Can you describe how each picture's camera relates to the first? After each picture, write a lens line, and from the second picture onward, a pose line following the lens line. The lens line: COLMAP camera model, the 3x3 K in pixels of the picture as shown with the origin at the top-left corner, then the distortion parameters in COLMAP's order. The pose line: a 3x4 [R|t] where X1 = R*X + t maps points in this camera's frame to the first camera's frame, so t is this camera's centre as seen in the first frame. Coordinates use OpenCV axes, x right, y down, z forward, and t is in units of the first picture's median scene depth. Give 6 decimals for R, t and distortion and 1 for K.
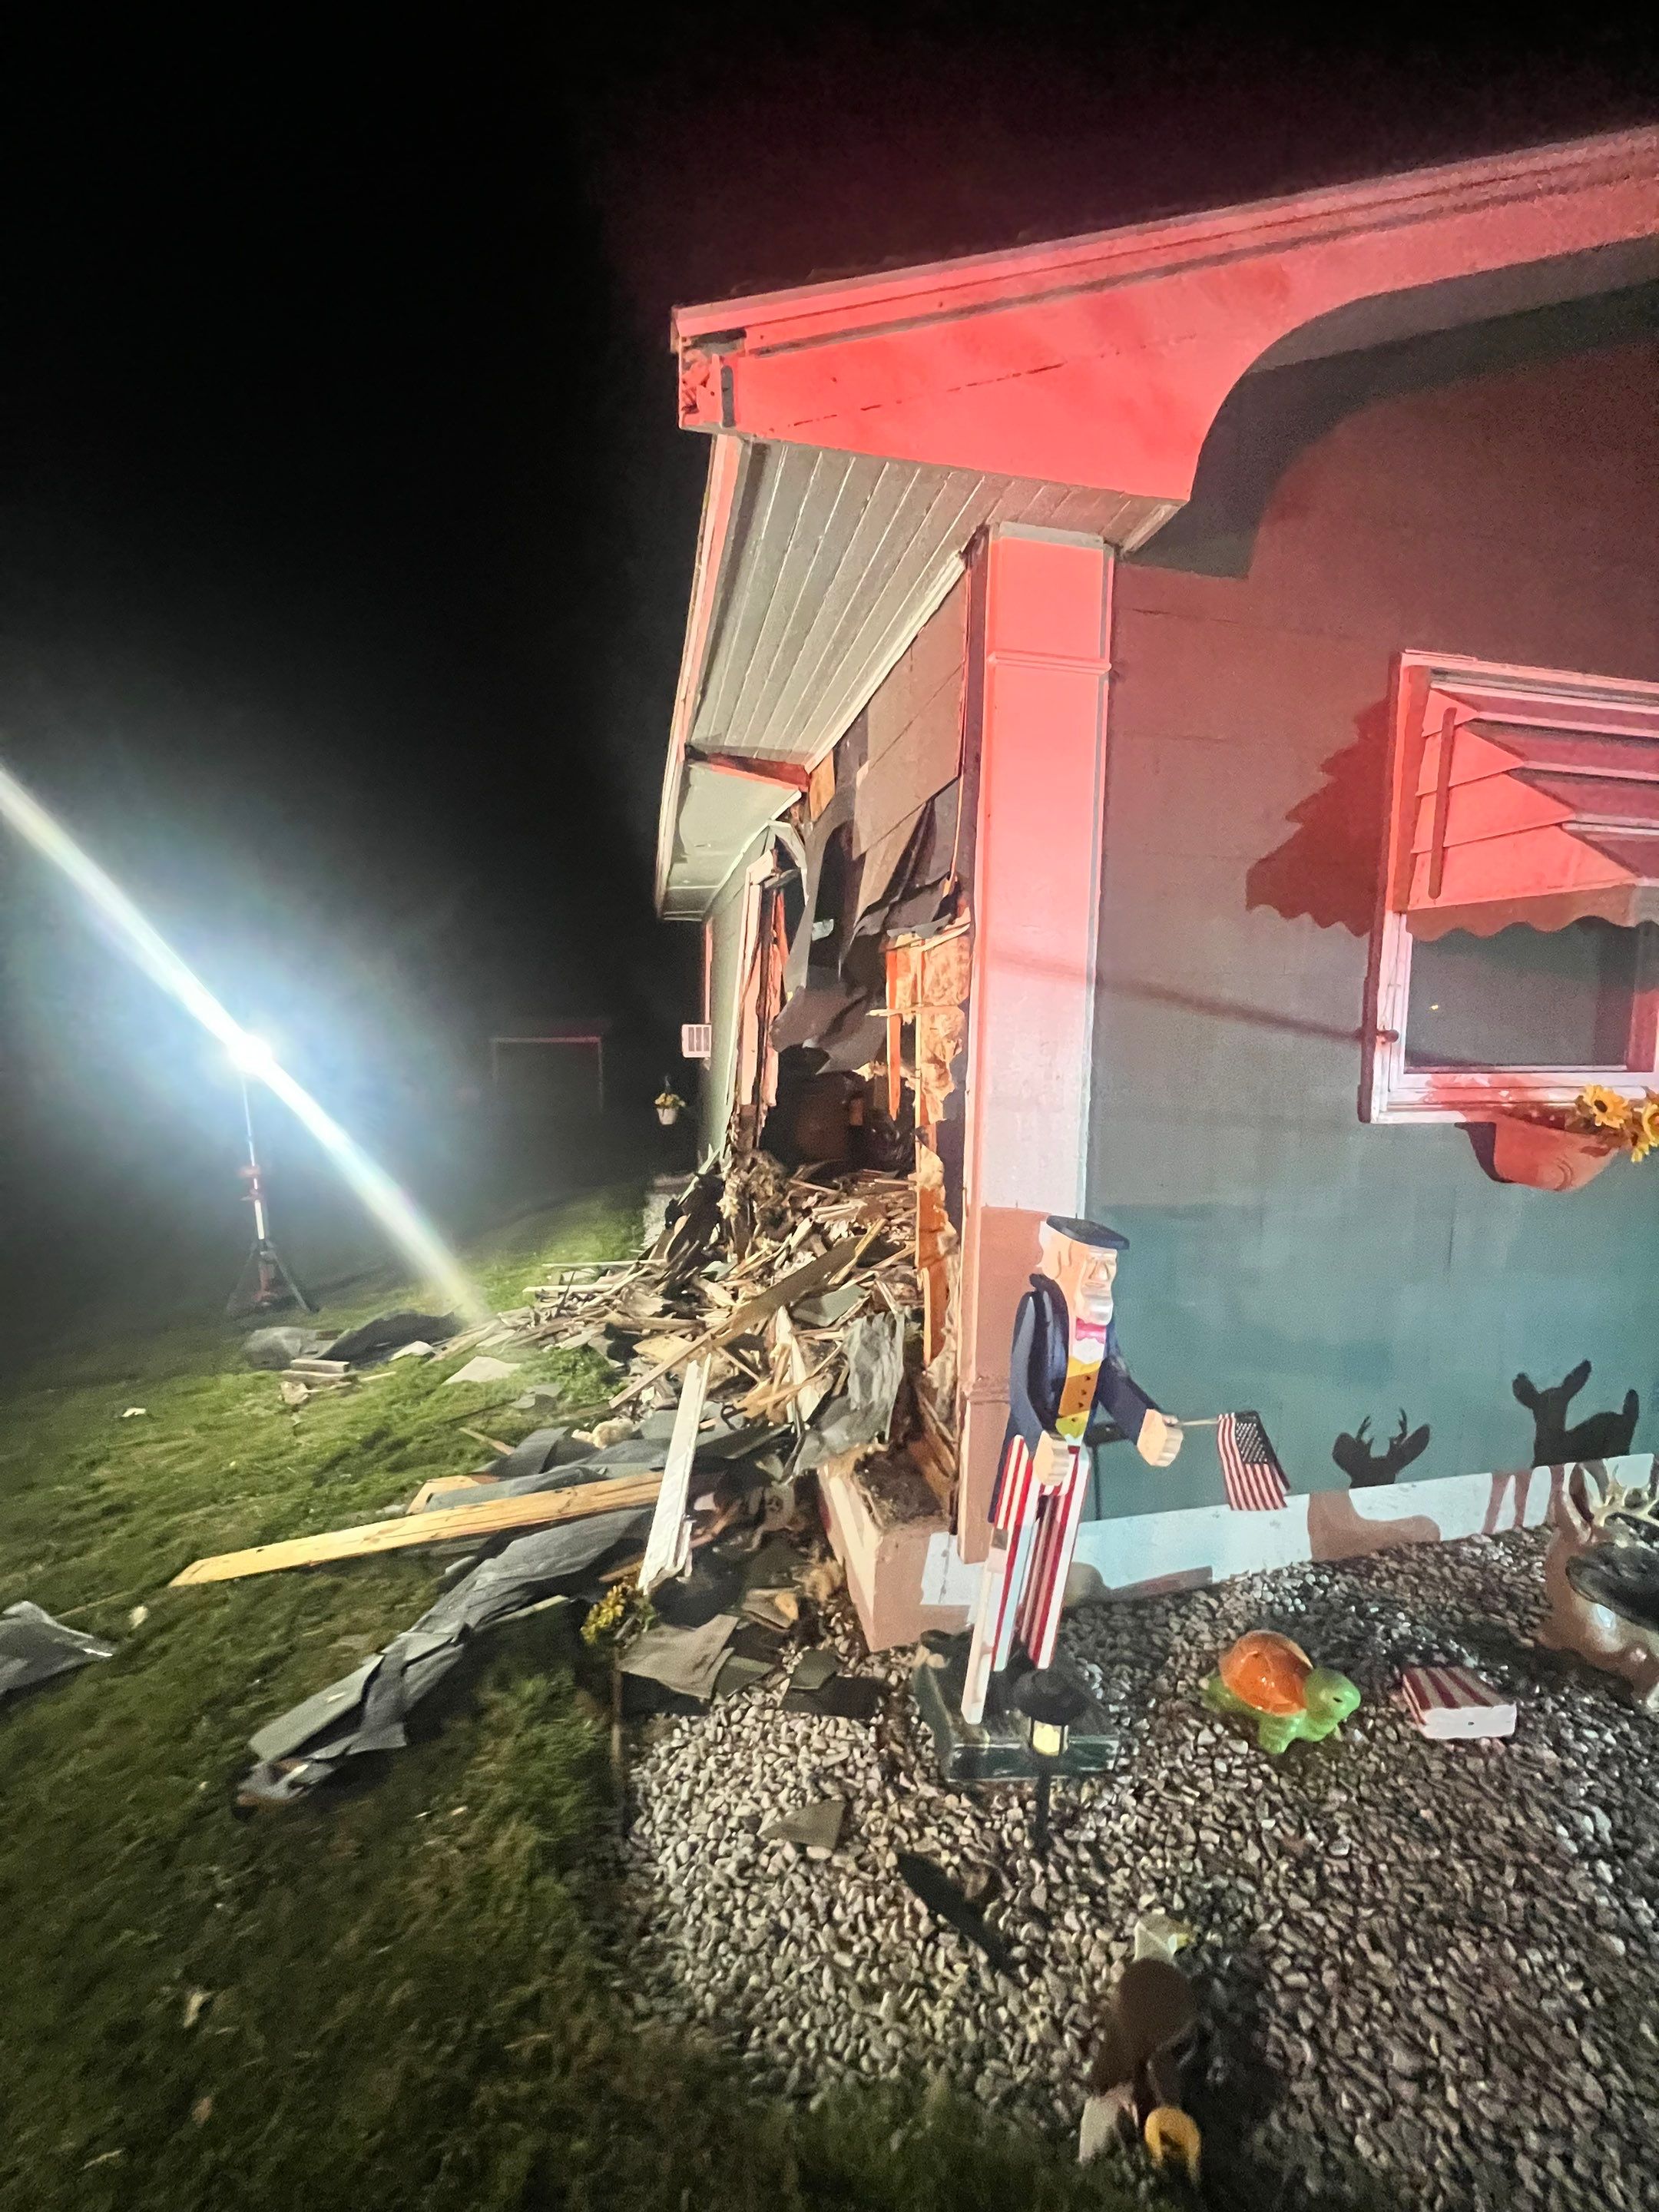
lens RADIAL K [[879.9, 0, 832.5], [0, 879.9, 1103.9], [0, 0, 1]] dist [-0.005813, 0.001578]
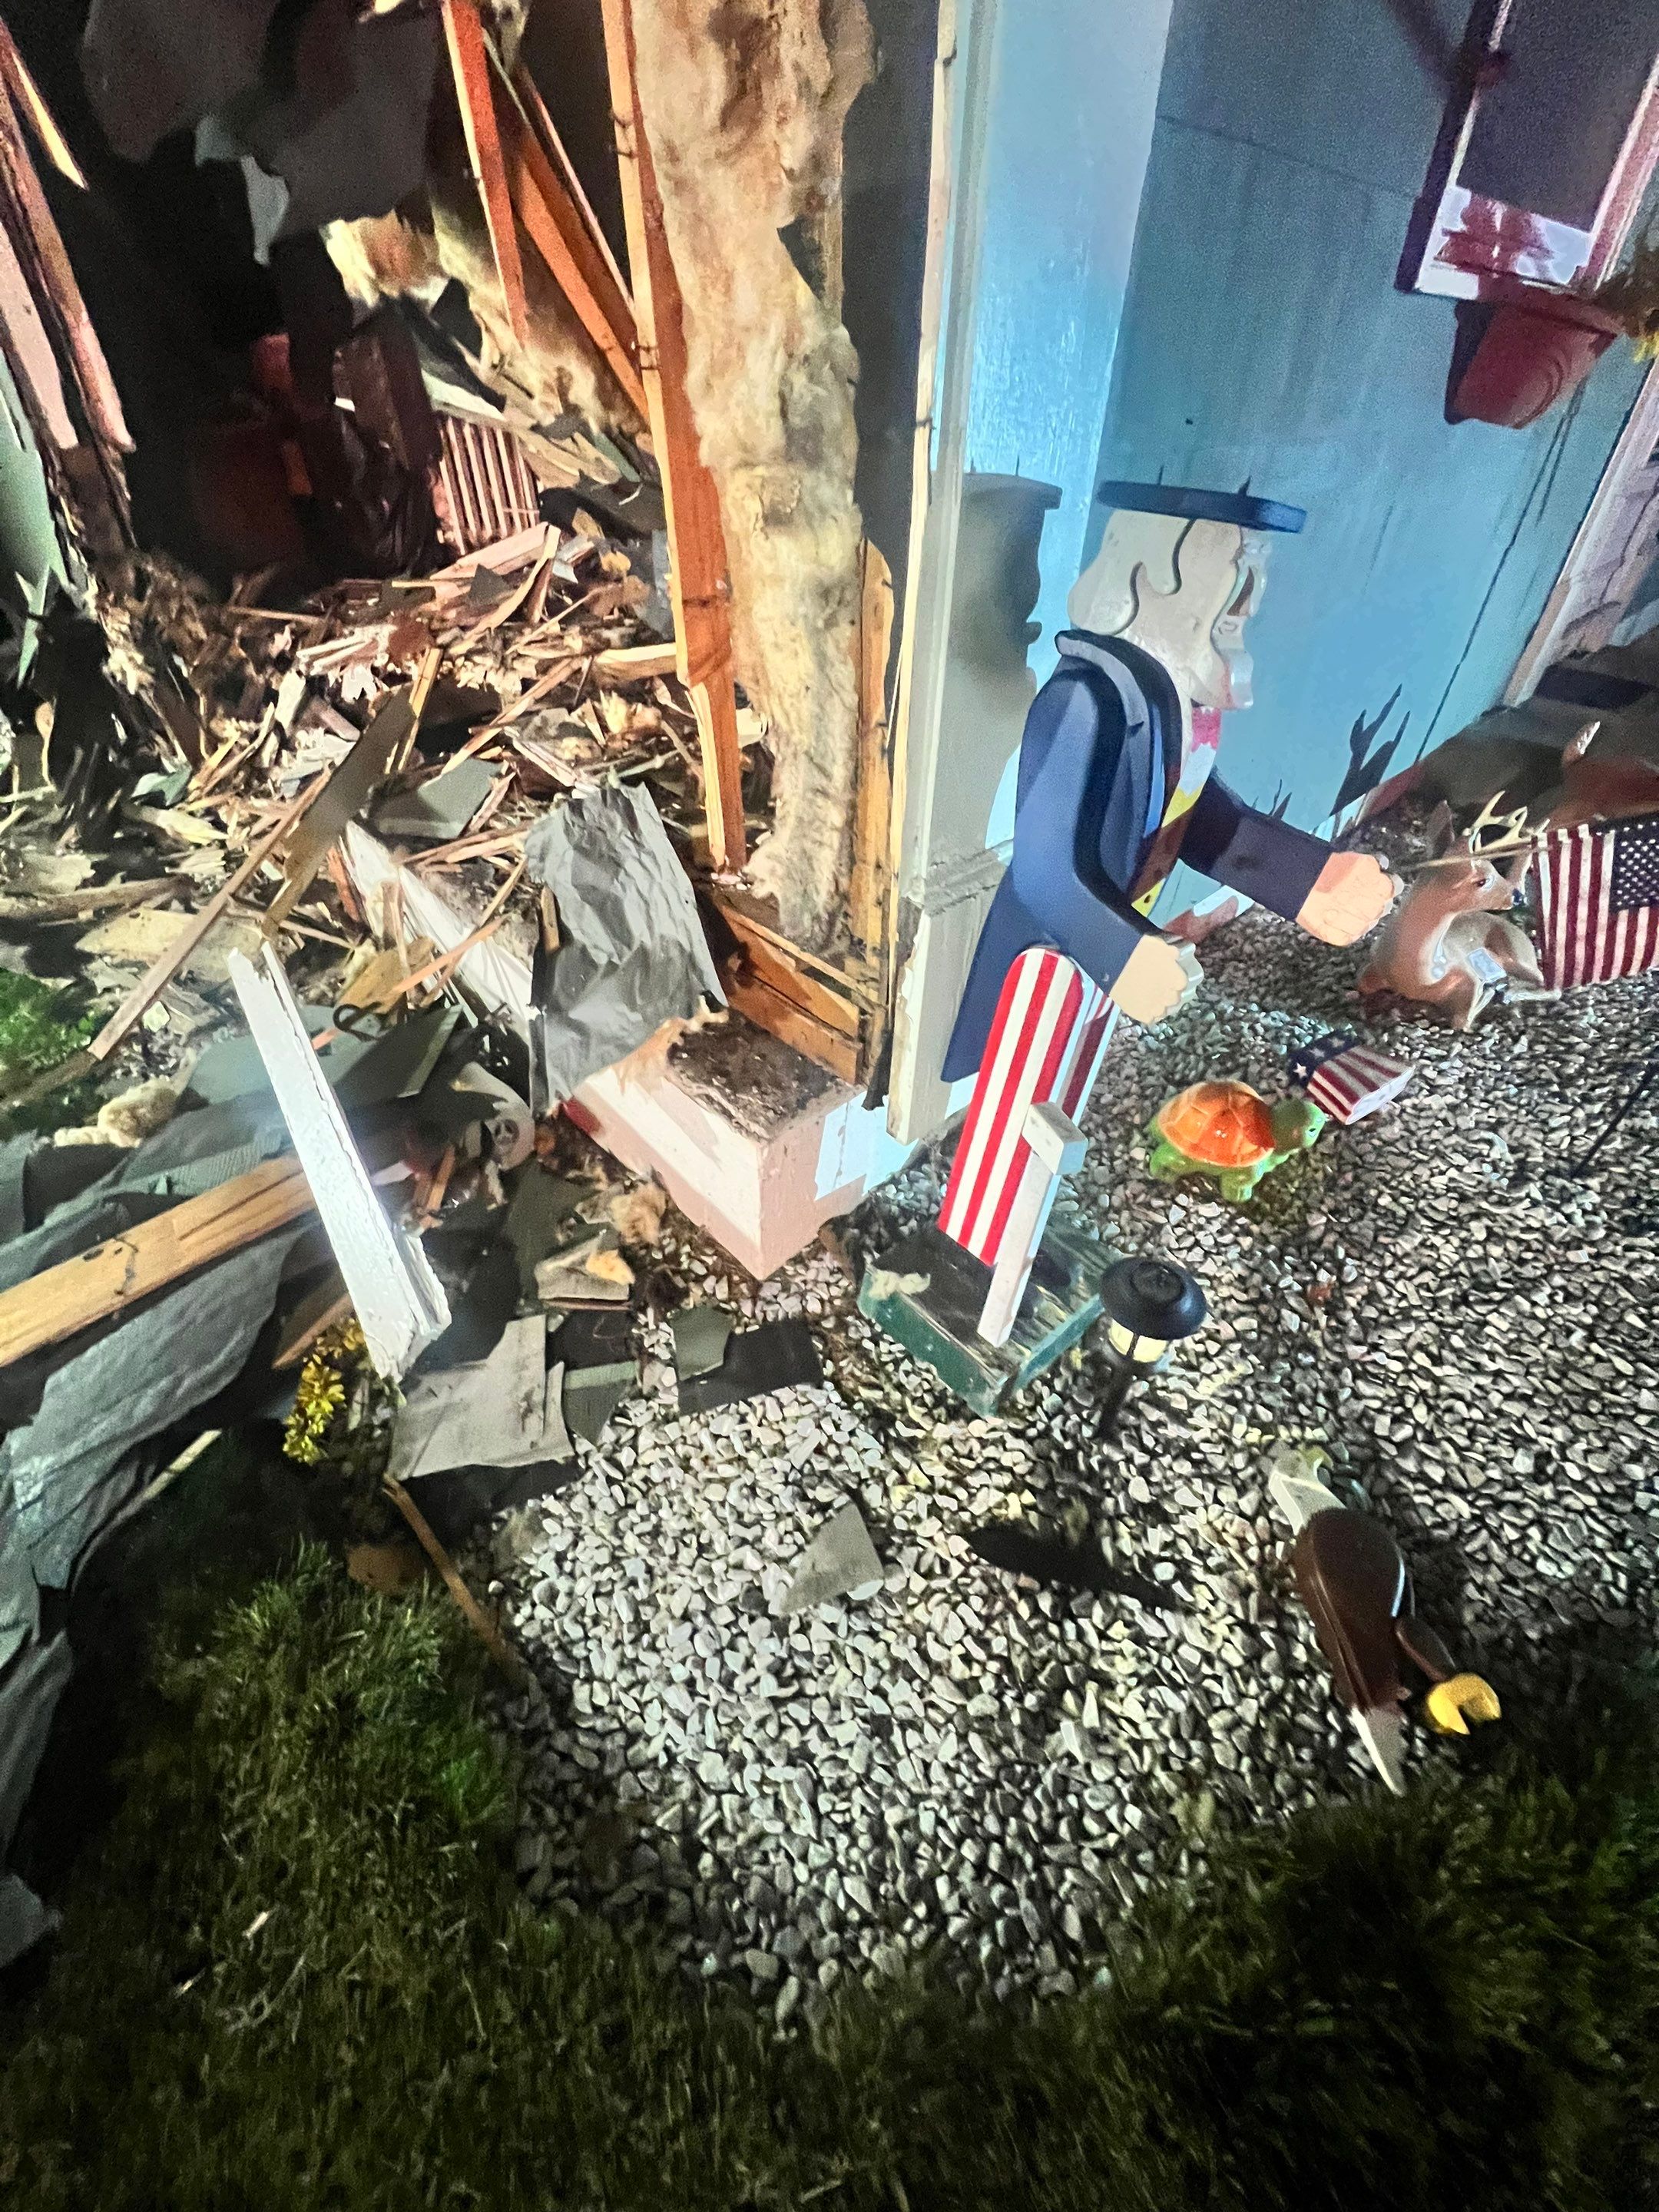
lens RADIAL K [[879.9, 0, 828.0], [0, 879.9, 1103.1], [0, 0, 1]] dist [-0.005813, 0.001578]
pose [[0.848107, -0.344334, 0.402678, -0.153577], [0.057766, 0.815584, 0.575748, 0.113432], [-0.526667, -0.465034, 0.711593, 0.570999]]
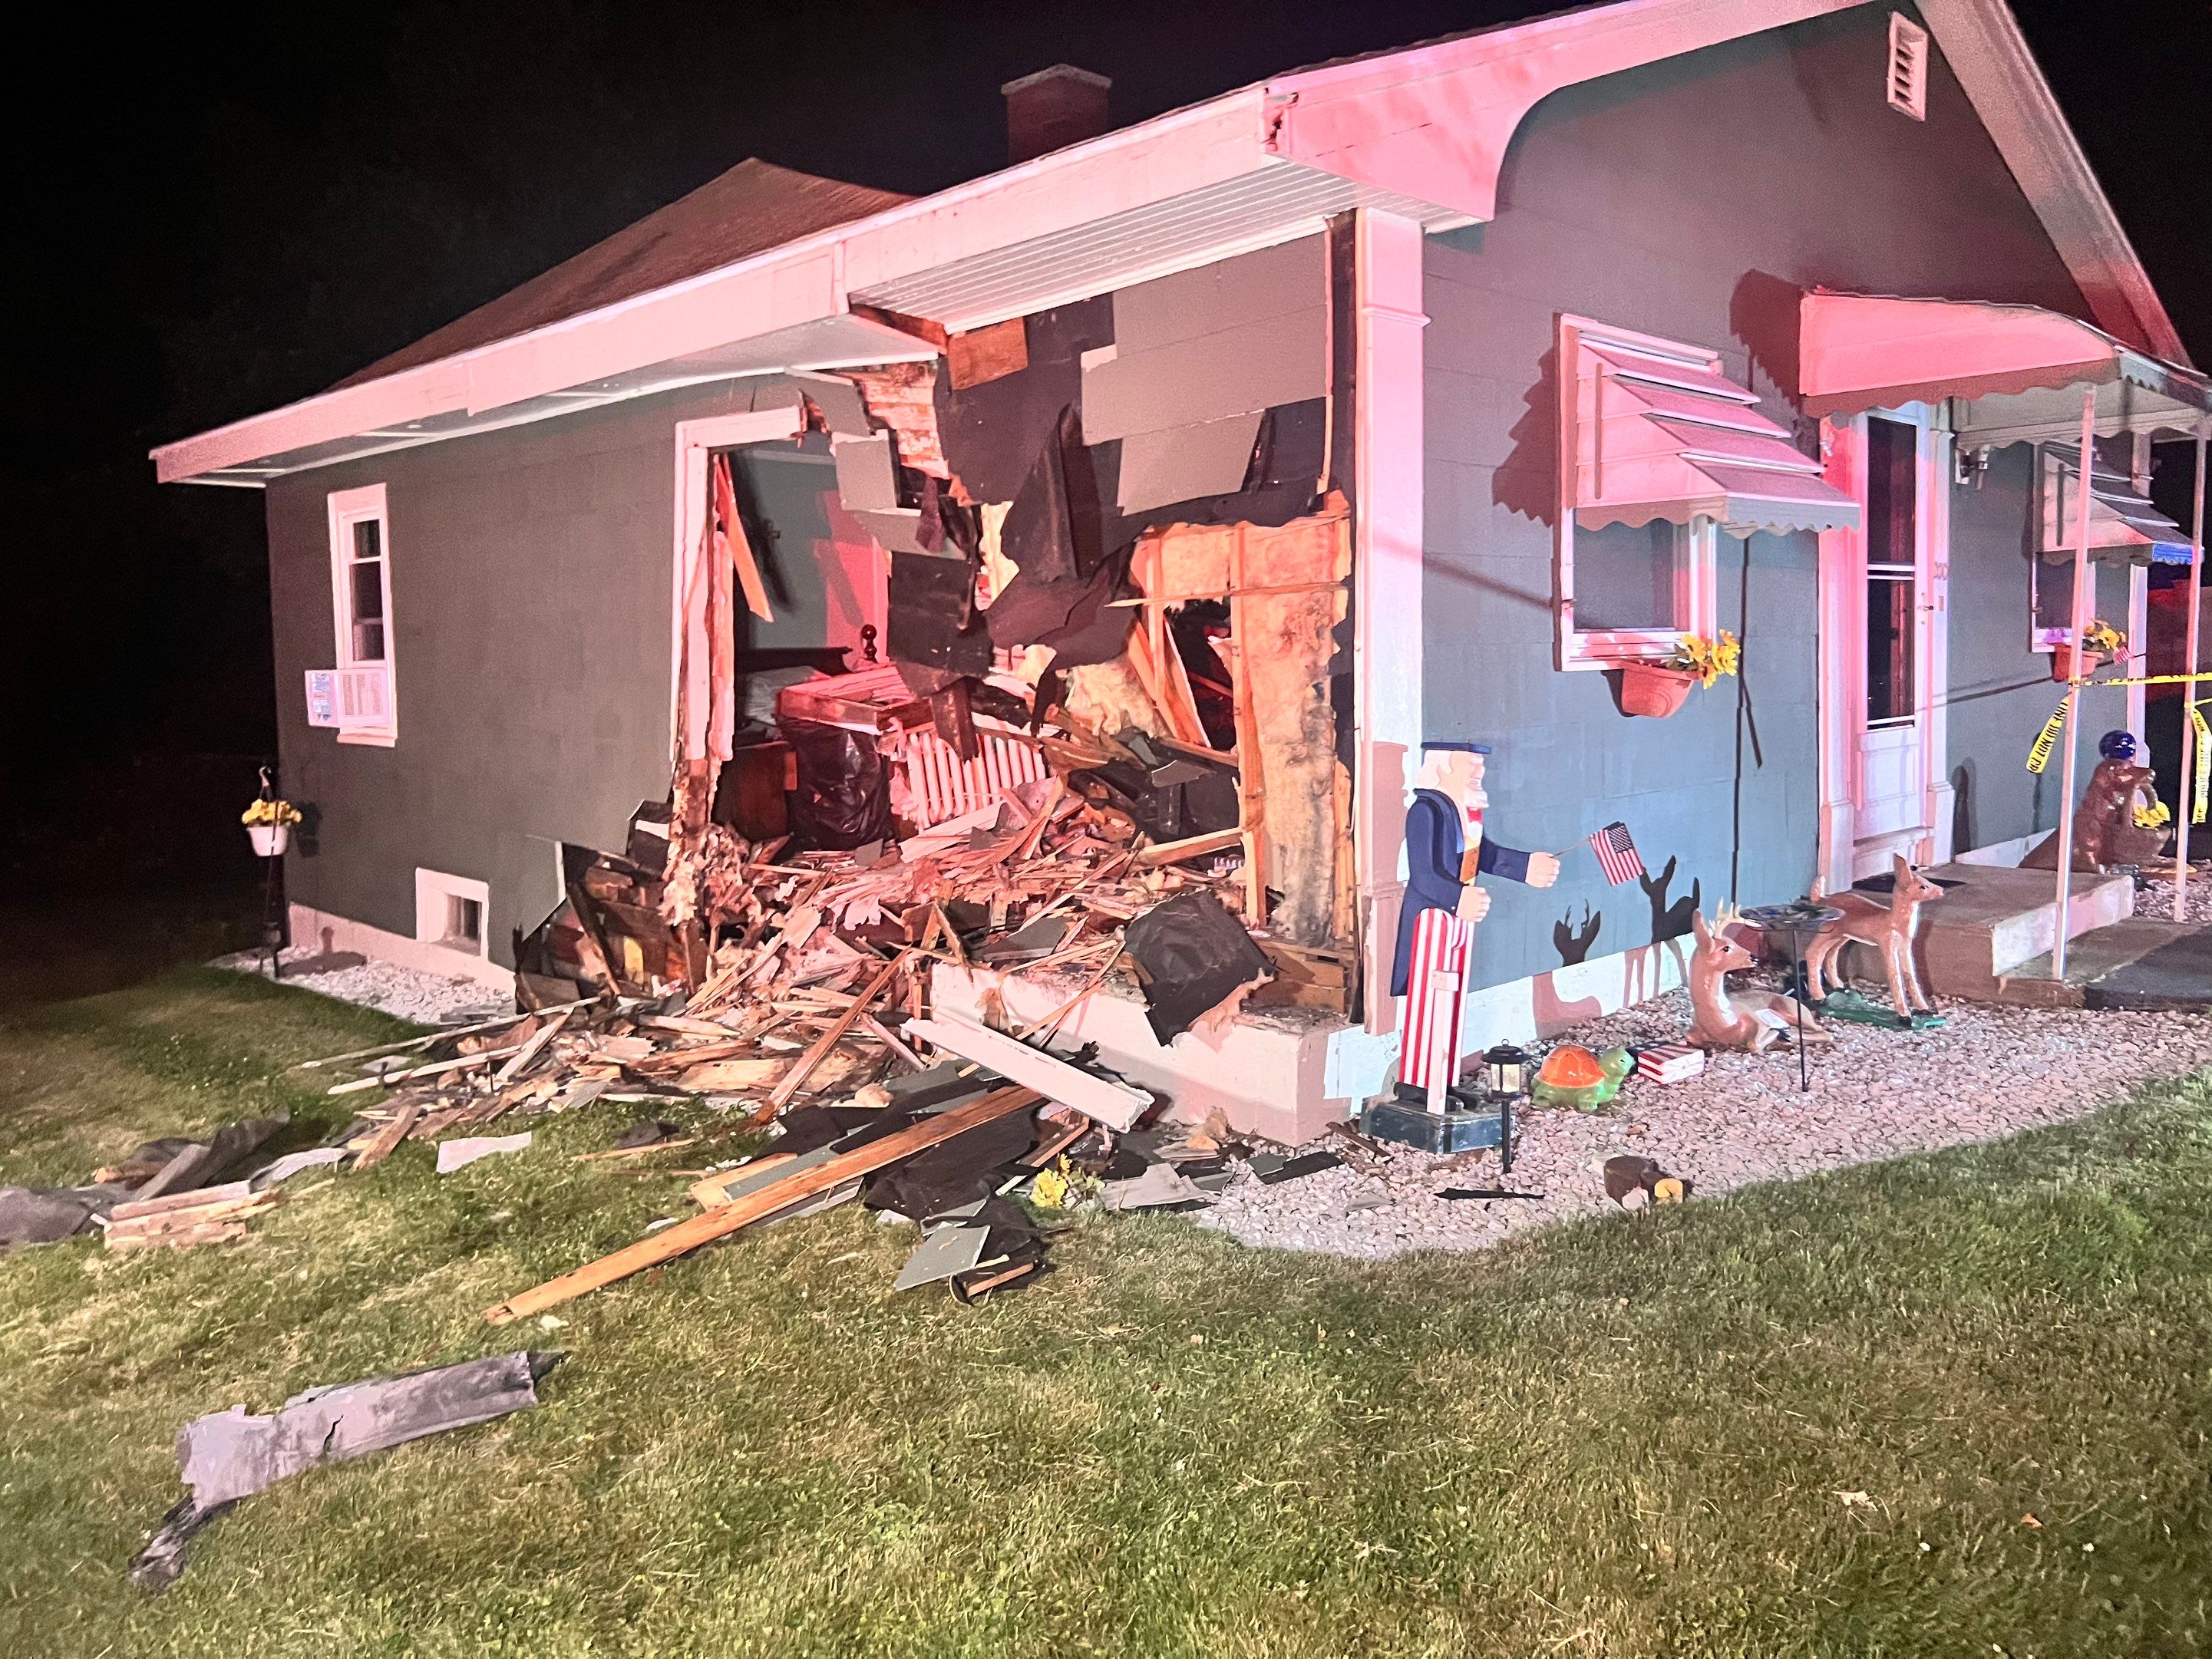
lens RADIAL K [[1664.4, 0, 1122.3], [0, 1664.4, 815.7], [0, 0, 1]] dist [0.041546, -0.041894]
pose [[0.842156, -0.082636, 0.532865, -1.347907], [0.090637, 0.995821, 0.011185, 0.158039], [-0.531562, 0.038878, 0.846126, -0.781631]]
